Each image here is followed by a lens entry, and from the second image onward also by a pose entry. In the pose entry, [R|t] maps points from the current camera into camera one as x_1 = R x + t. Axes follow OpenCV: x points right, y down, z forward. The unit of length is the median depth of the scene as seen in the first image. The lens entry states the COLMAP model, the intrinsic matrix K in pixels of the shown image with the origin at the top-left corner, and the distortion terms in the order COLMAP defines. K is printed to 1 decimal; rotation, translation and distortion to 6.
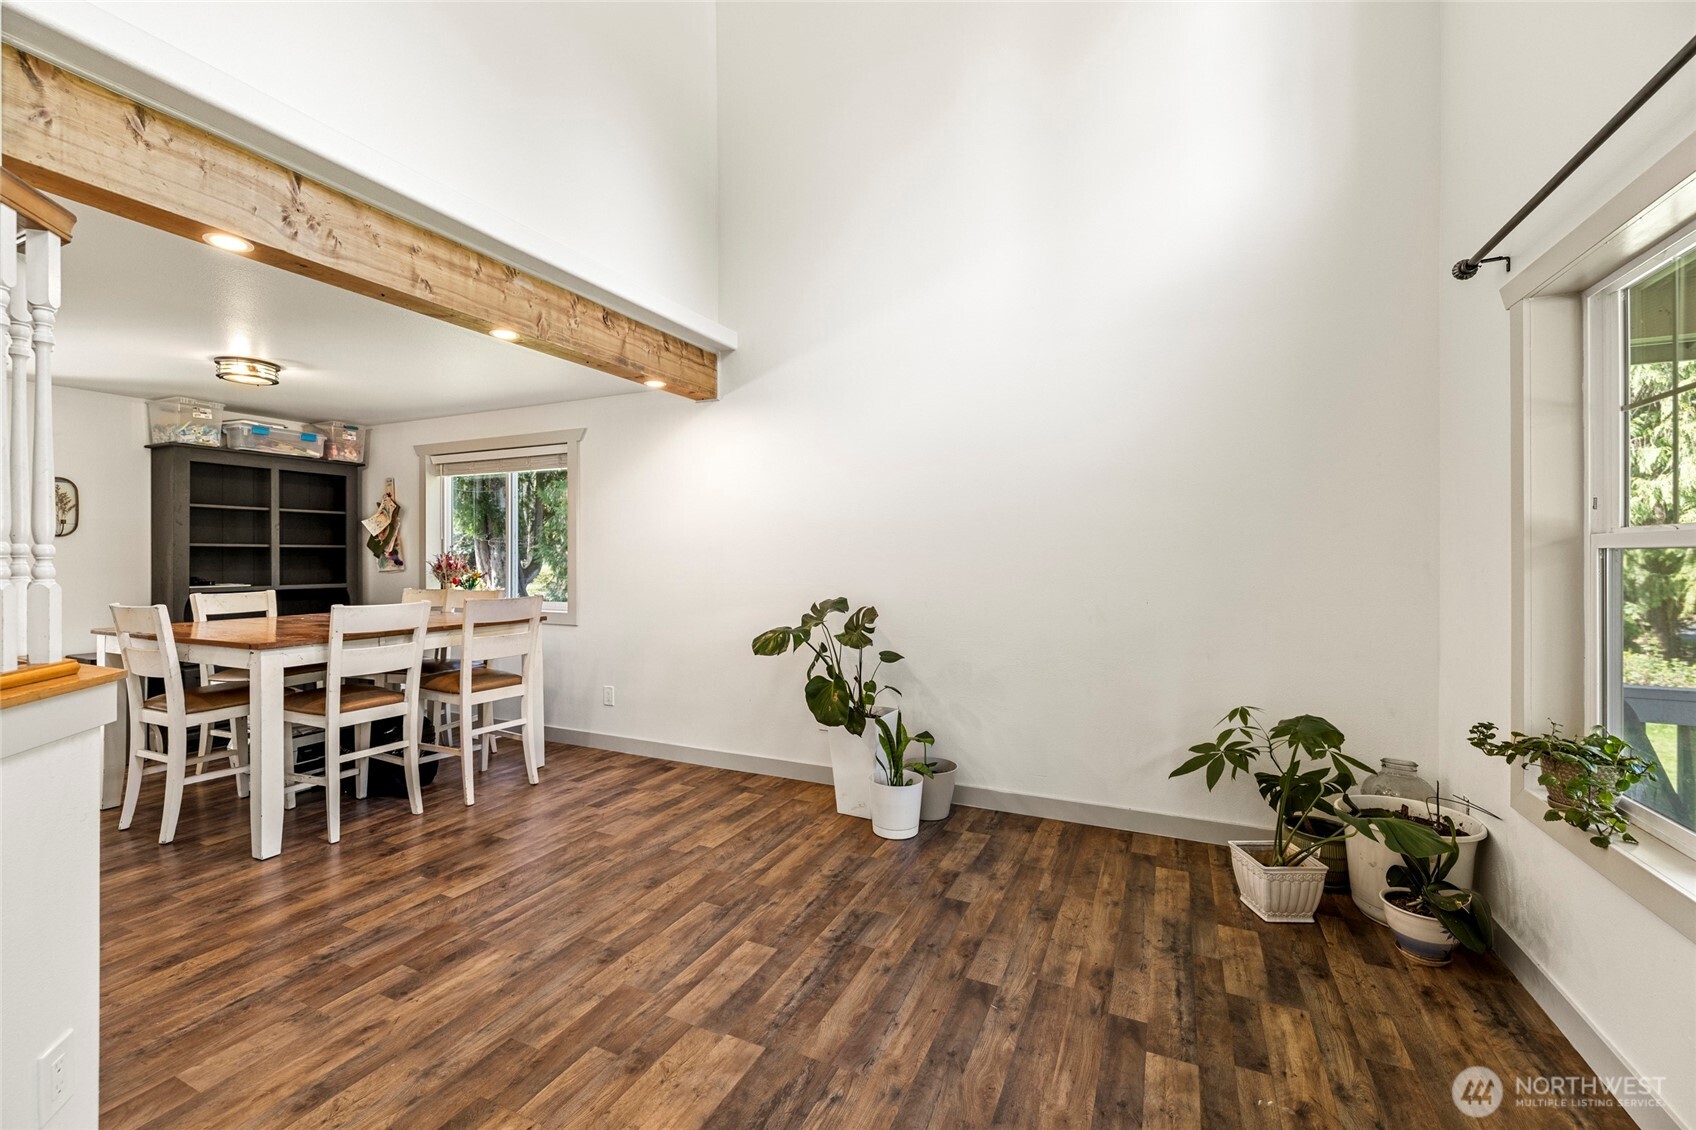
lens RADIAL K [[706.7, 0, 839.0], [0, 706.7, 558.9], [0, 0, 1]] dist [-0.001516, -0.000033]
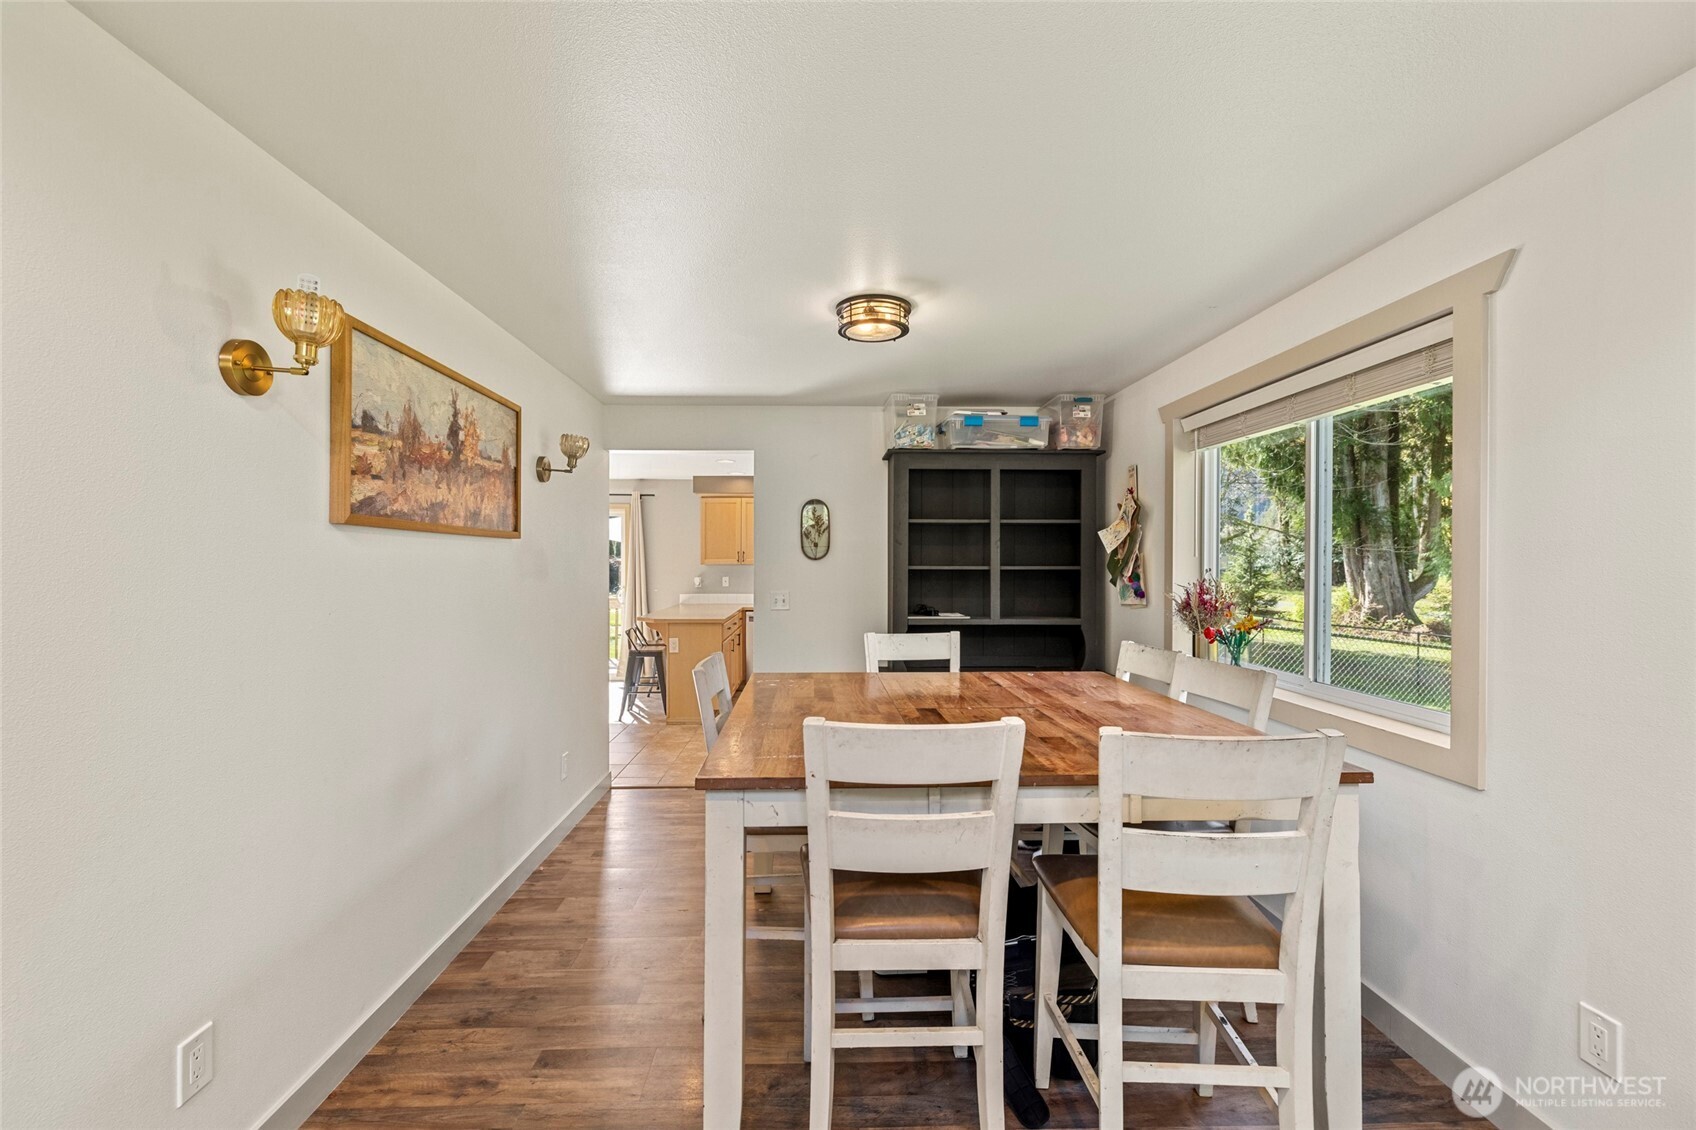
lens RADIAL K [[713.0, 0, 839.6], [0, 713.0, 560.4], [0, 0, 1]] dist [-0.001053, 0.000055]
pose [[0.453035, -0.002068, -0.891490, -0.258016], [-0.005344, 0.999973, -0.005036, -0.031675], [0.891477, 0.007046, 0.453011, 0.717273]]
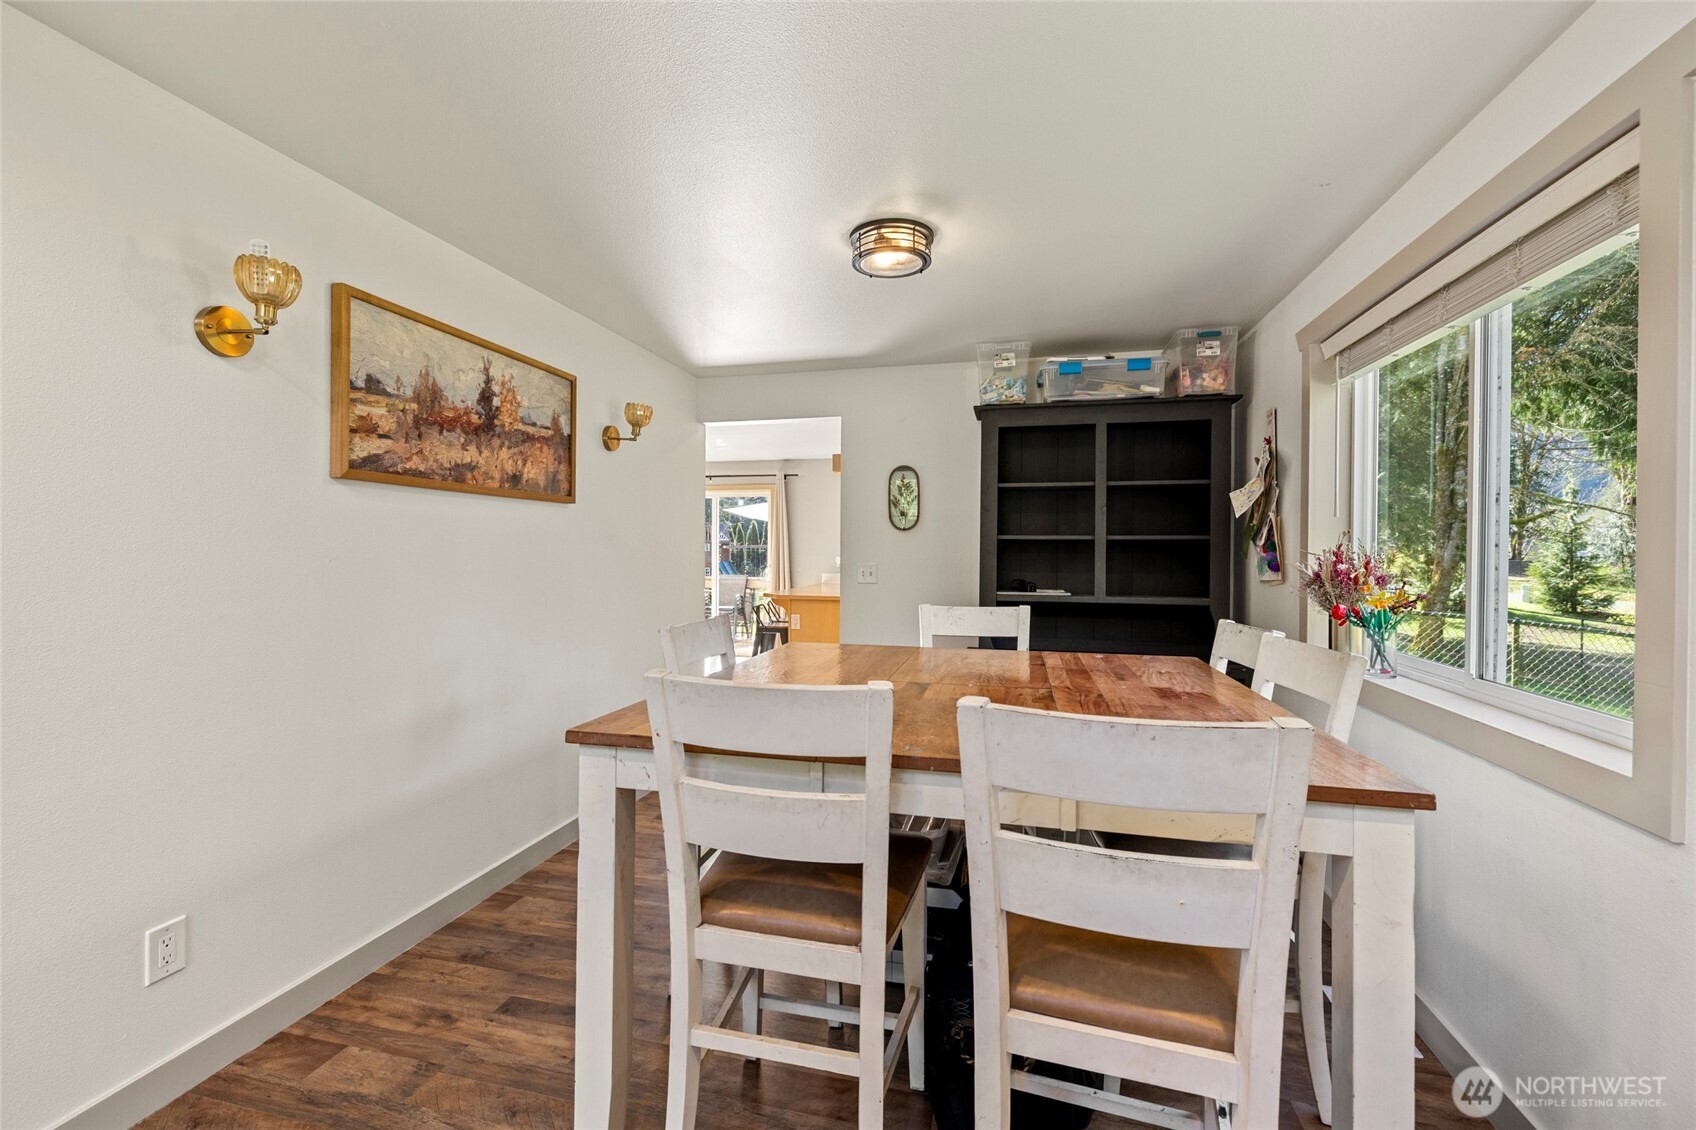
lens RADIAL K [[721.3, 0, 838.6], [0, 721.3, 549.2], [0, 0, 1]] dist [-0.000674, -0.000335]
pose [[0.191257, -0.000505, -0.981540, -0.251055], [-0.009287, 0.999954, -0.002324, -0.004554], [0.981496, 0.009560, 0.191243, 0.909640]]
